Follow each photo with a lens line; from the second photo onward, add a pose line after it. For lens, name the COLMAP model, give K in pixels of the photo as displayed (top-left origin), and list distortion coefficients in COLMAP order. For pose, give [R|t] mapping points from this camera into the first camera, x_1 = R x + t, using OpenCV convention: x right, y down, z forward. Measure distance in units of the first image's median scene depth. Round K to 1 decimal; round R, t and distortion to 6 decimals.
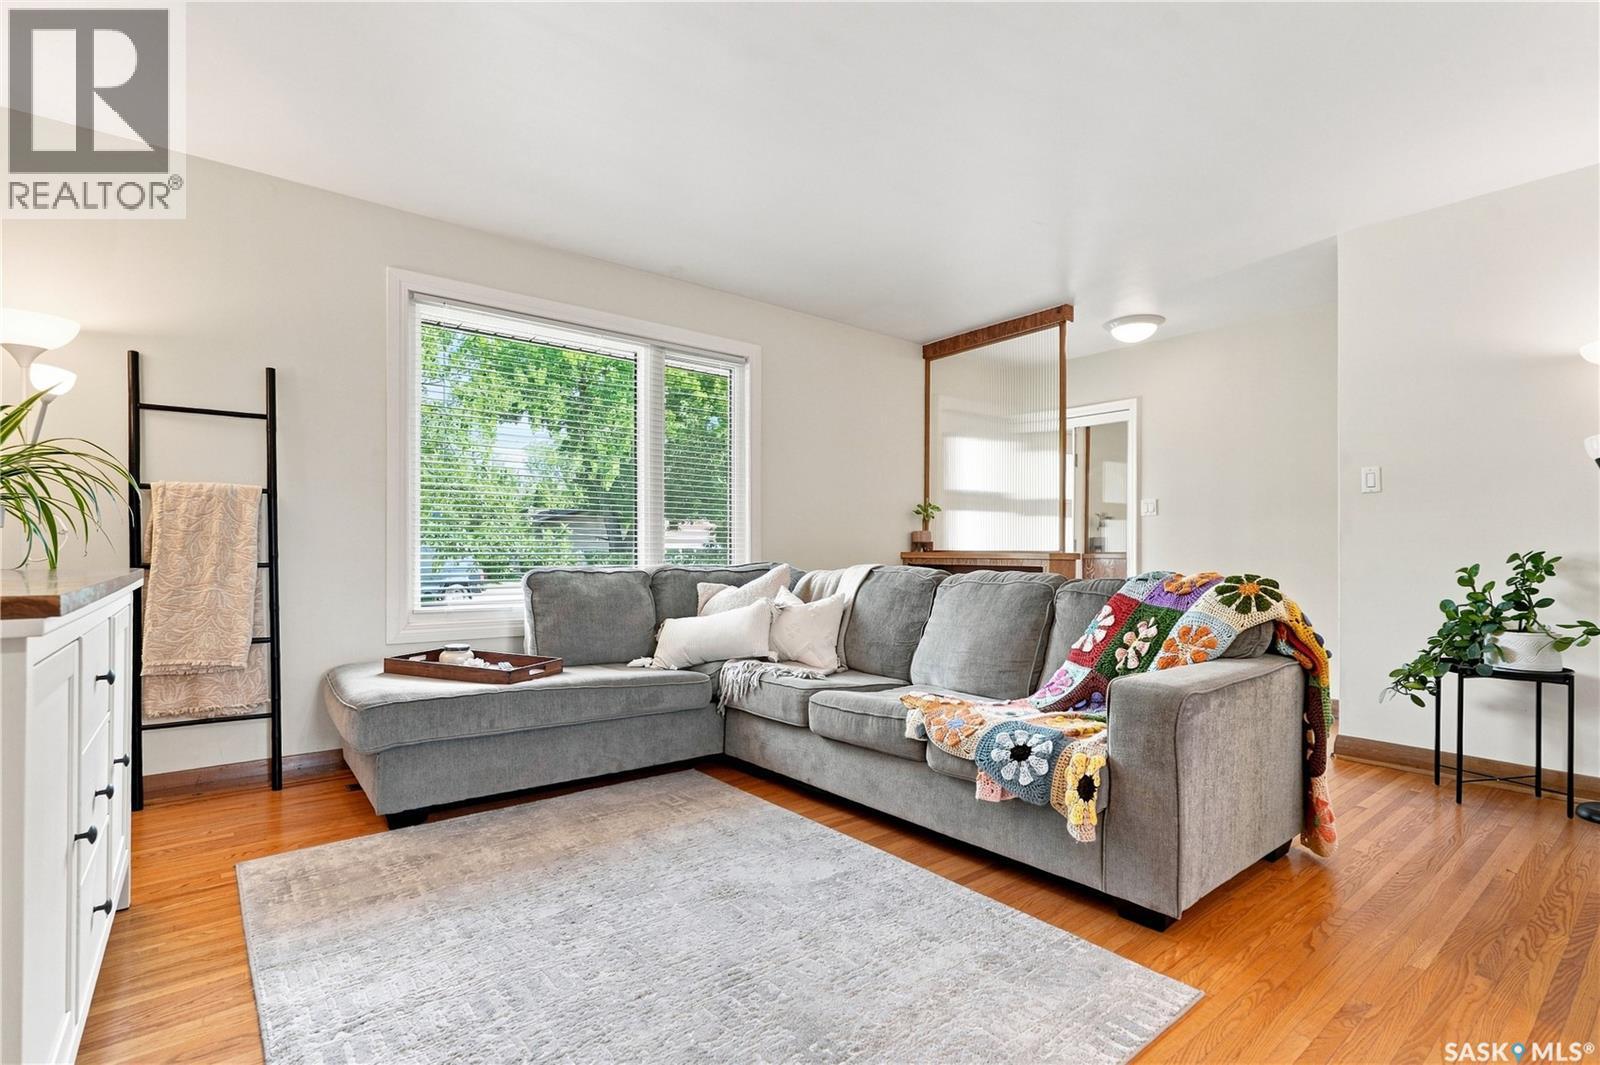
lens RADIAL K [[743.0, 0, 803.1], [0, 743.0, 563.9], [0, 0, 1]] dist [0.002460, 0.000500]
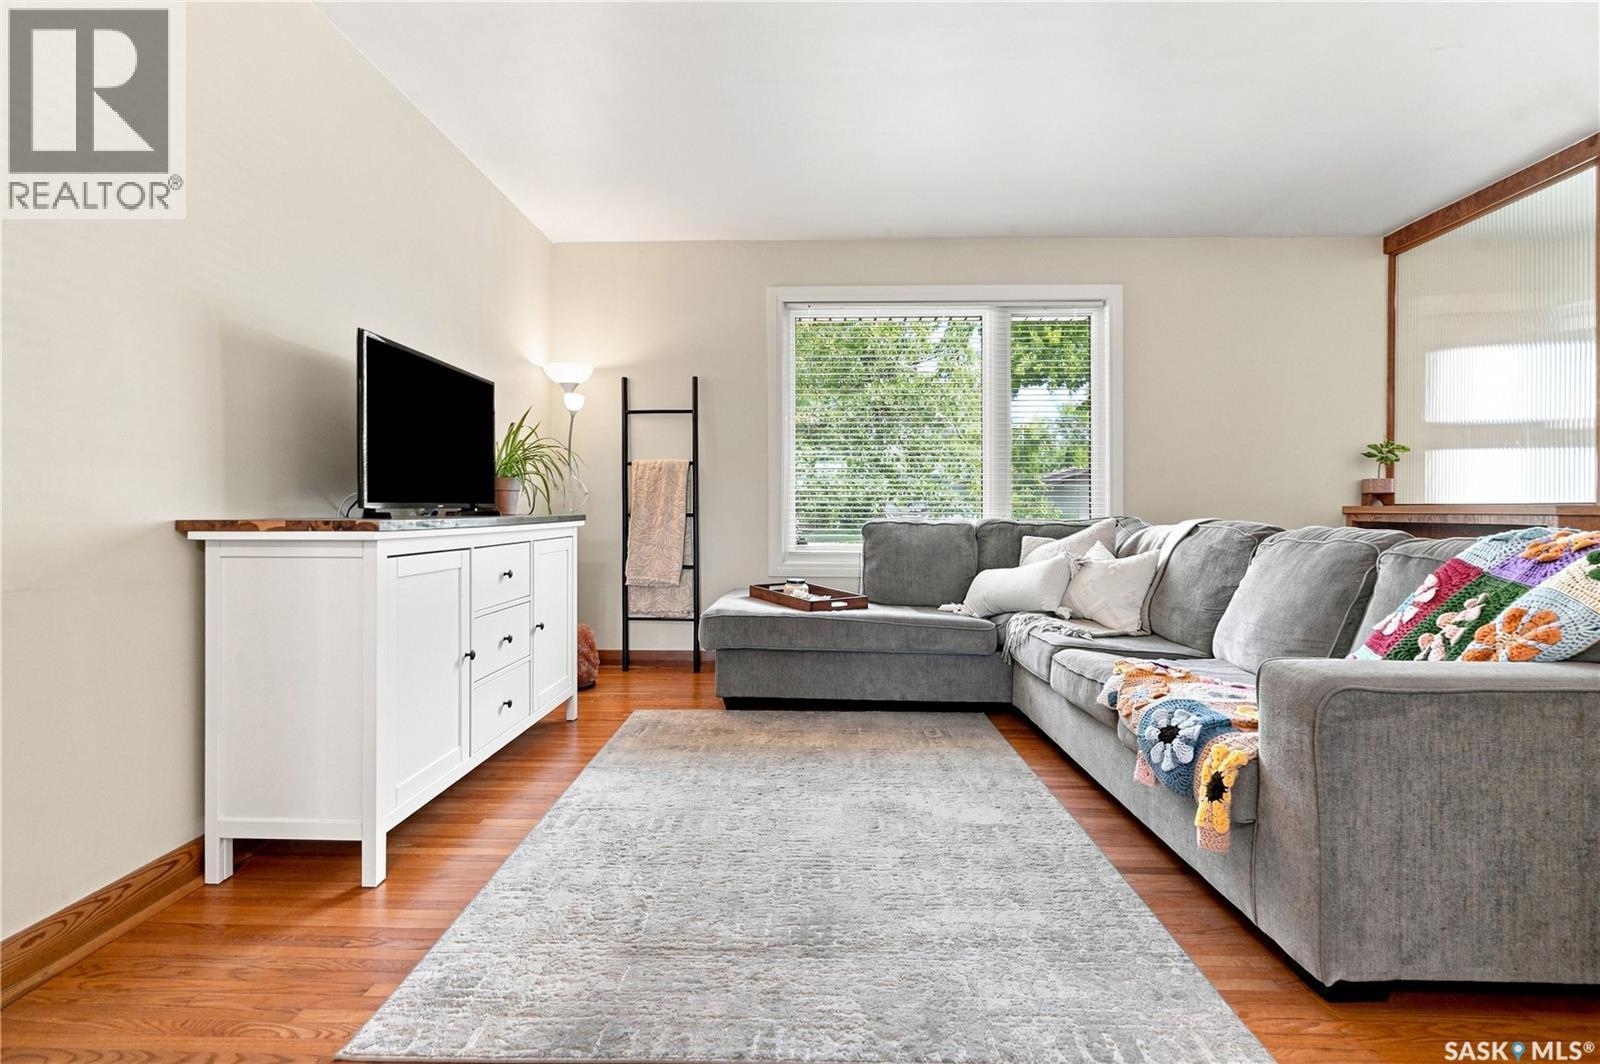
lens RADIAL K [[732.2, 0, 806.1], [0, 732.2, 529.3], [0, 0, 1]] dist [0.001135, 0.000232]
pose [[0.767880, 0.016553, -0.640380, 0.359214], [-0.010546, 0.999857, 0.013199, 0.008414], [0.640507, -0.003382, 0.767945, 0.060556]]
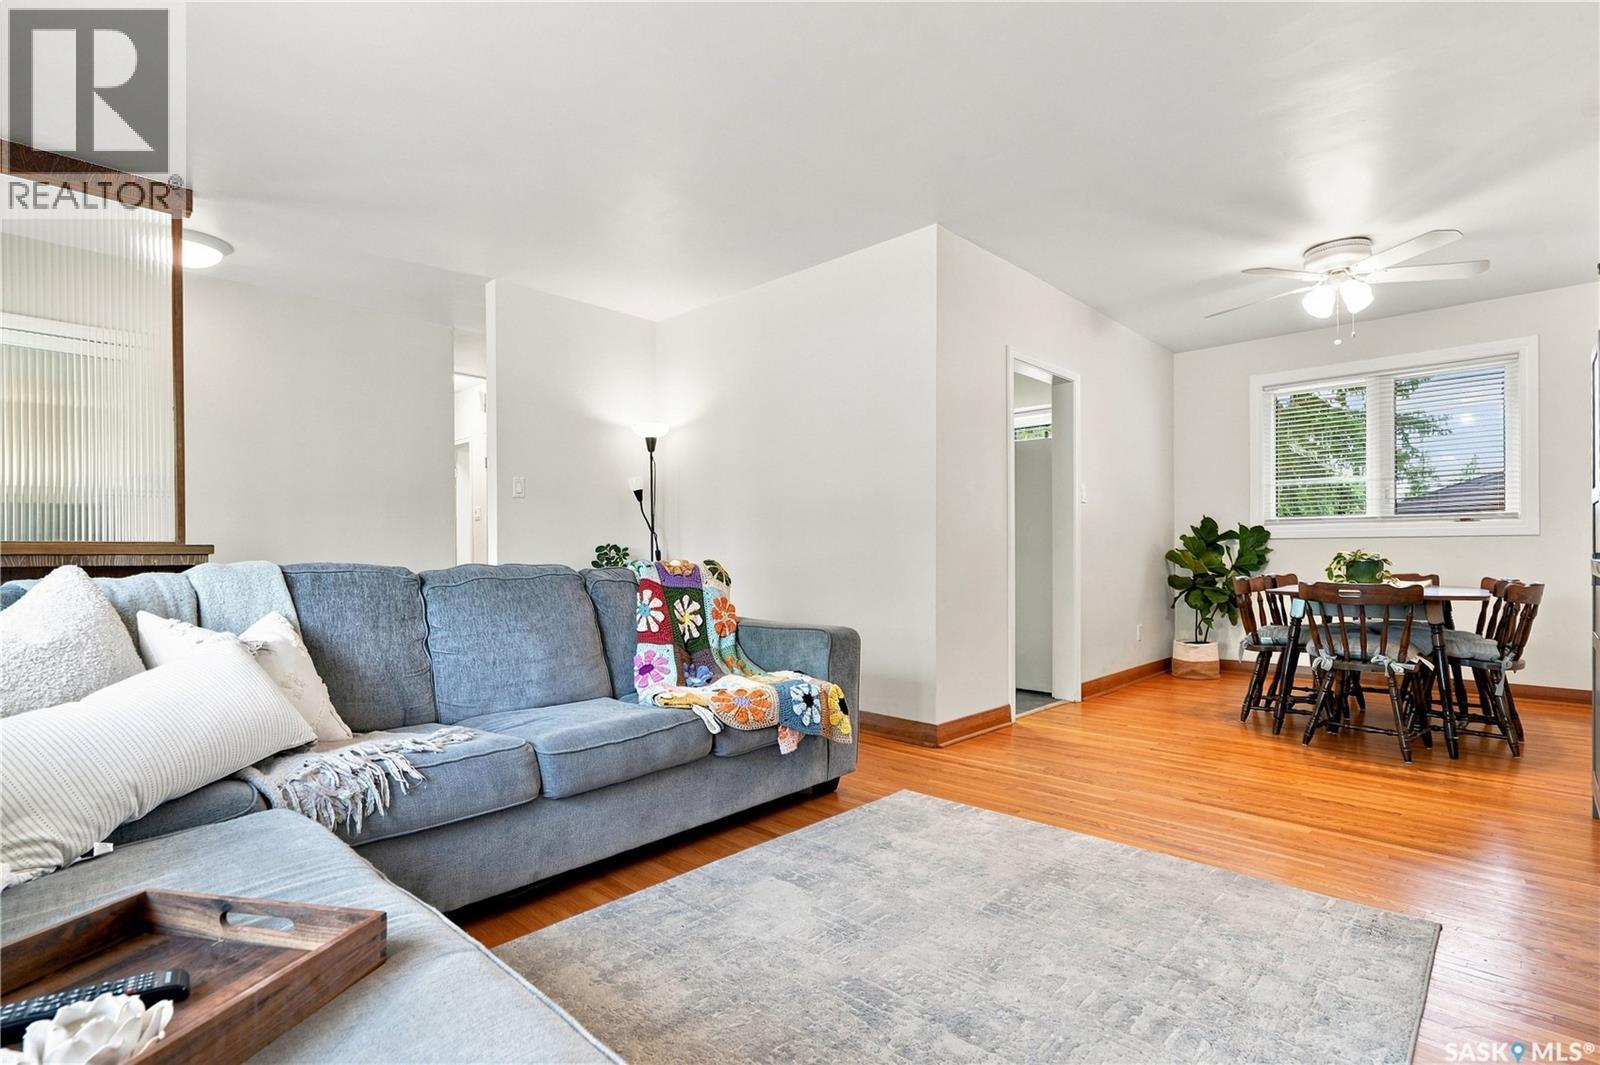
lens RADIAL K [[765.8, 0, 804.1], [0, 765.8, 555.9], [0, 0, 1]] dist [0.000361, 0.000165]
pose [[-0.138058, -0.007443, 0.990396, -0.702716], [0.011843, 0.999888, 0.009165, -0.001832], [-0.990353, 0.012994, -0.137954, 0.840277]]
